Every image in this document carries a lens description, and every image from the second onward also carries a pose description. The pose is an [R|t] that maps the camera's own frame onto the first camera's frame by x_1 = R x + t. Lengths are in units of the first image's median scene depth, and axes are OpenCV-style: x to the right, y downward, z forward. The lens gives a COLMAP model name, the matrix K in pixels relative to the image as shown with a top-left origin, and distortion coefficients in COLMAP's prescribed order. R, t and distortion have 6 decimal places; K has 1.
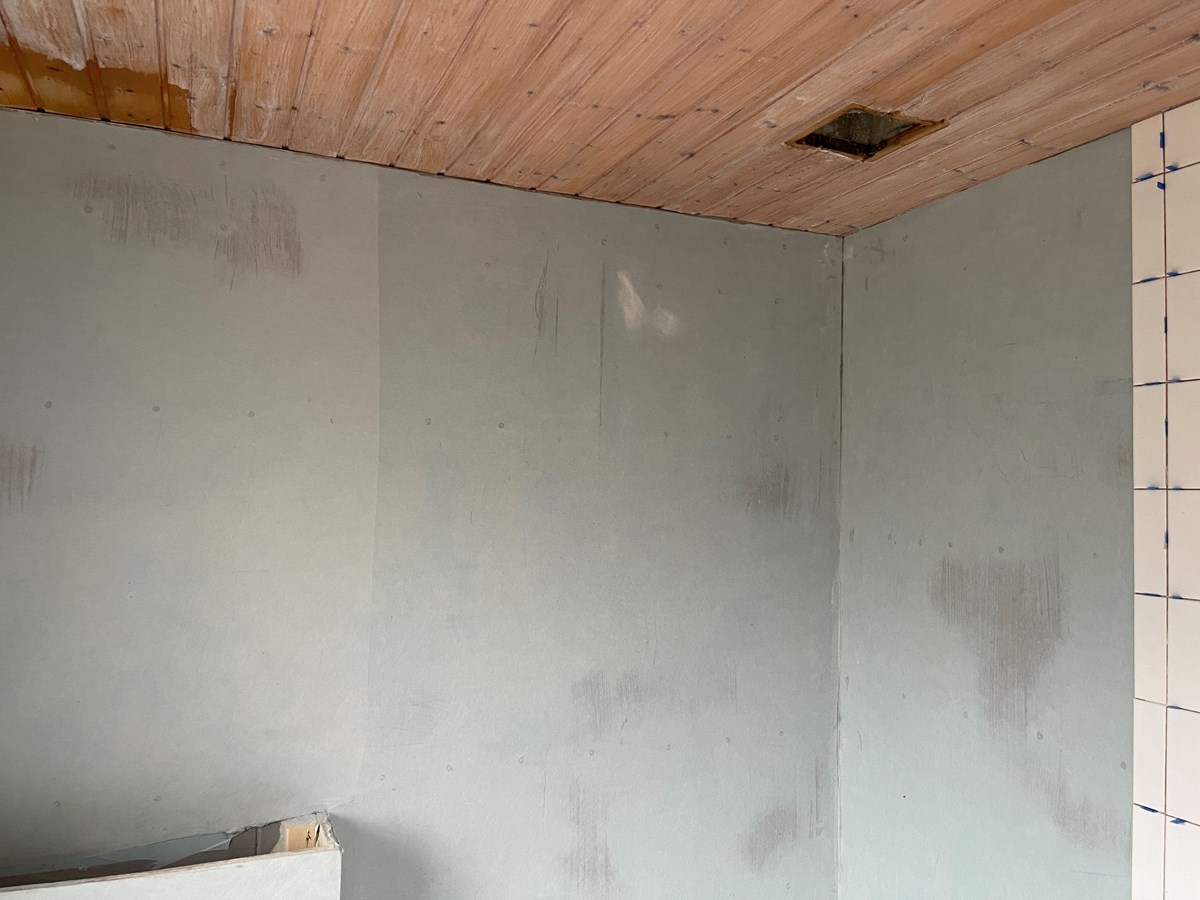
lens RADIAL K [[900.2, 0, 600.8], [0, 900.2, 443.0], [0, 0, 1]] dist [0.043900, -0.087538]
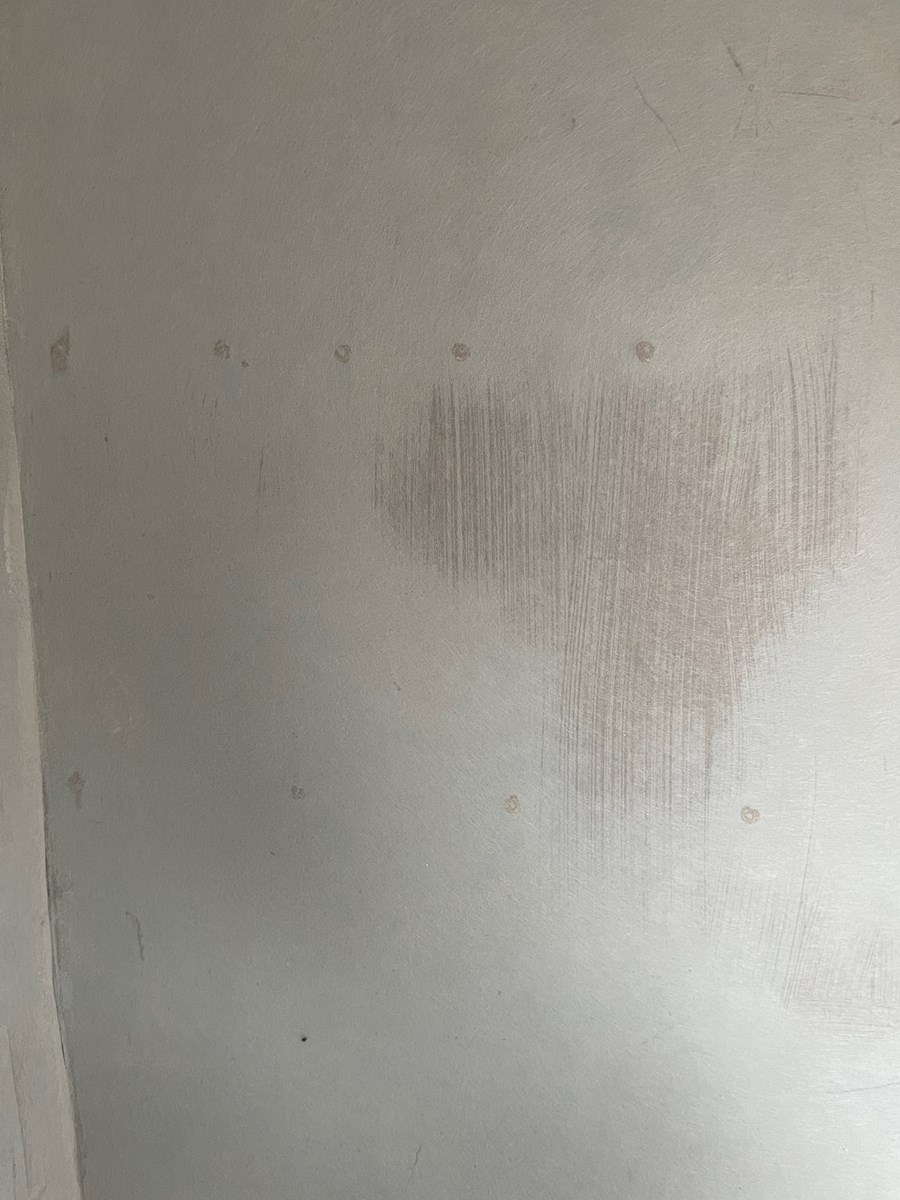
lens RADIAL K [[900.2, 0, 454.8], [0, 900.2, 594.0], [0, 0, 1]] dist [0.043900, -0.087538]
pose [[0.538162, -0.164998, 0.826534, 0.093545], [-0.028152, 0.976585, 0.213282, 0.138240], [-0.842371, -0.138049, 0.520915, 0.865435]]
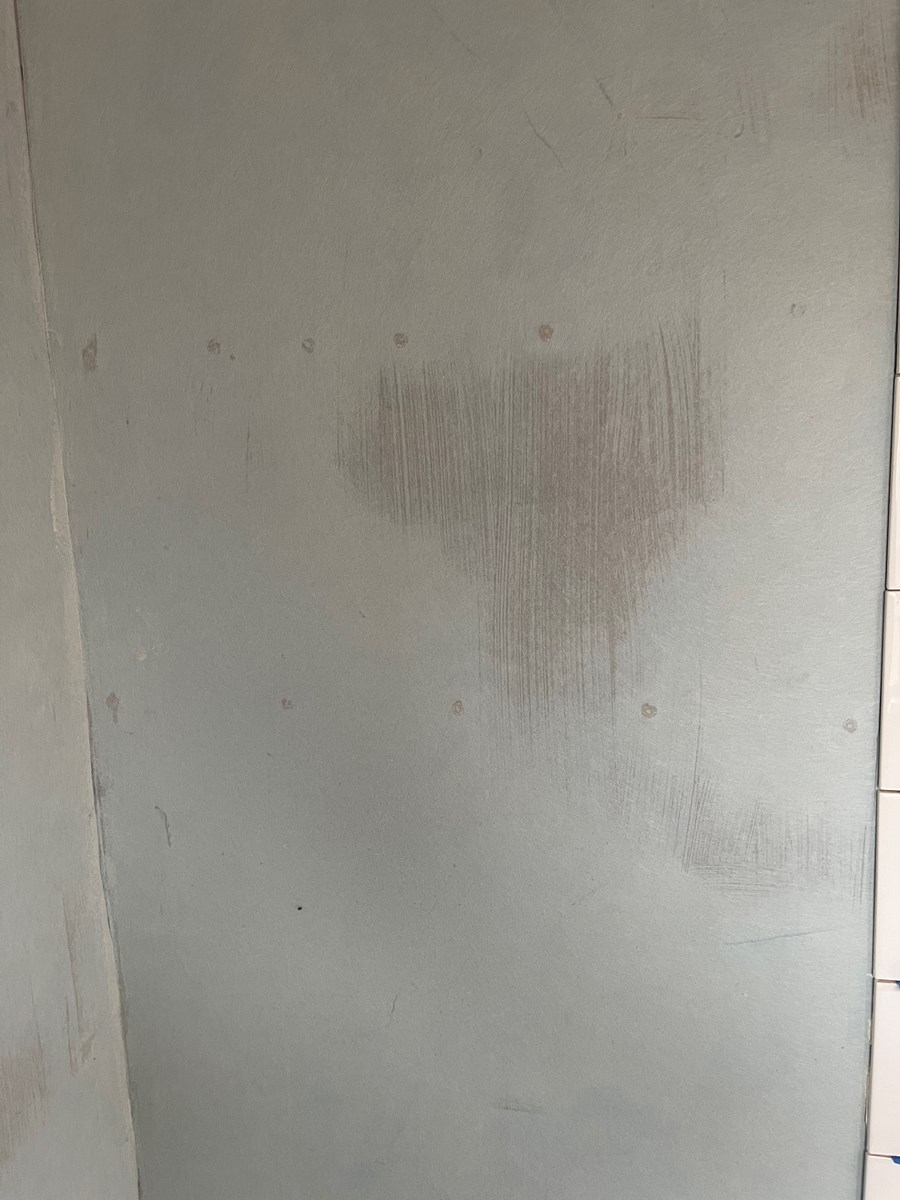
lens RADIAL K [[900.2, 0, 444.8], [0, 900.2, 606.7], [0, 0, 1]] dist [0.043900, -0.087538]
pose [[0.587375, -0.185398, 0.787793, 0.042228], [0.009335, 0.974895, 0.222470, 0.150395], [-0.809261, -0.123319, 0.574360, 0.771100]]
